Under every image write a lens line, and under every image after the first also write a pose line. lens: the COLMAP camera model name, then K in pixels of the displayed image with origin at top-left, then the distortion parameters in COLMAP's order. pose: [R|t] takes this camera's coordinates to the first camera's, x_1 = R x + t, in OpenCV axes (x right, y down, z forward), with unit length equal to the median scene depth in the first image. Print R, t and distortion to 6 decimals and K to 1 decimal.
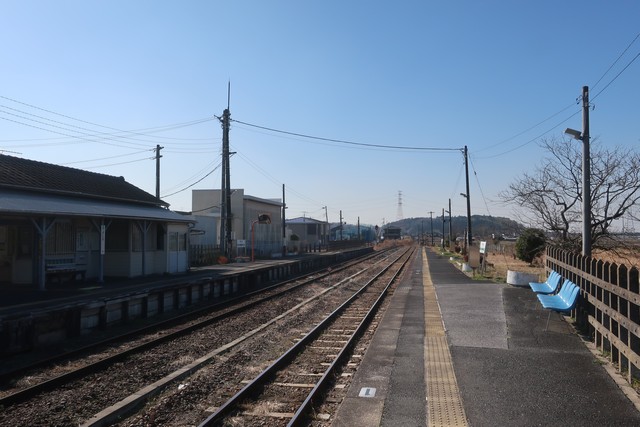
lens RADIAL K [[503.6, 0, 320.0], [0, 503.6, 213.5], [0, 0, 1]] dist [0.003608, 0.000850]
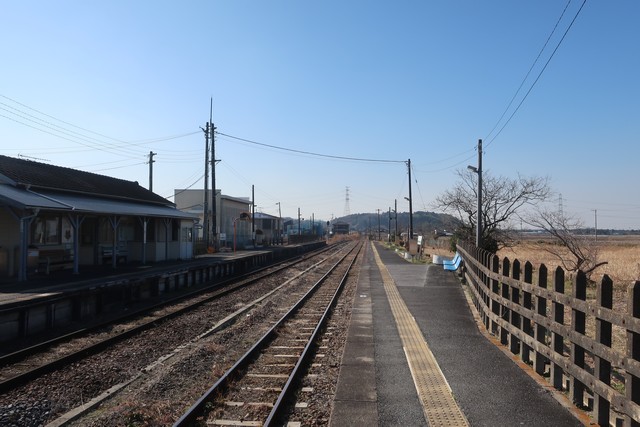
lens RADIAL K [[503.6, 0, 320.0], [0, 503.6, 213.5], [0, 0, 1]] dist [0.003608, 0.000850]
pose [[0.994493, 0.011394, 0.104178, -0.062354], [-0.012490, 0.999873, 0.009876, -0.010891], [-0.104053, -0.011123, 0.994510, -0.233513]]
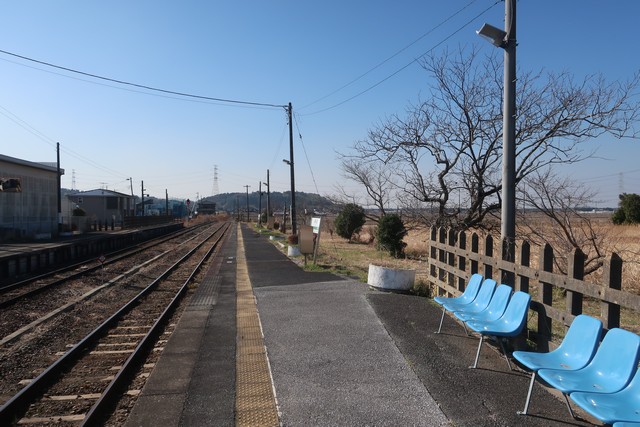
lens RADIAL K [[503.6, 0, 320.0], [0, 503.6, 213.5], [0, 0, 1]] dist [0.003608, 0.000850]
pose [[0.935303, -0.000149, 0.353848, 0.045723], [-0.017295, 0.998785, 0.046135, 0.010582], [-0.353425, -0.049270, 0.934165, 0.218125]]
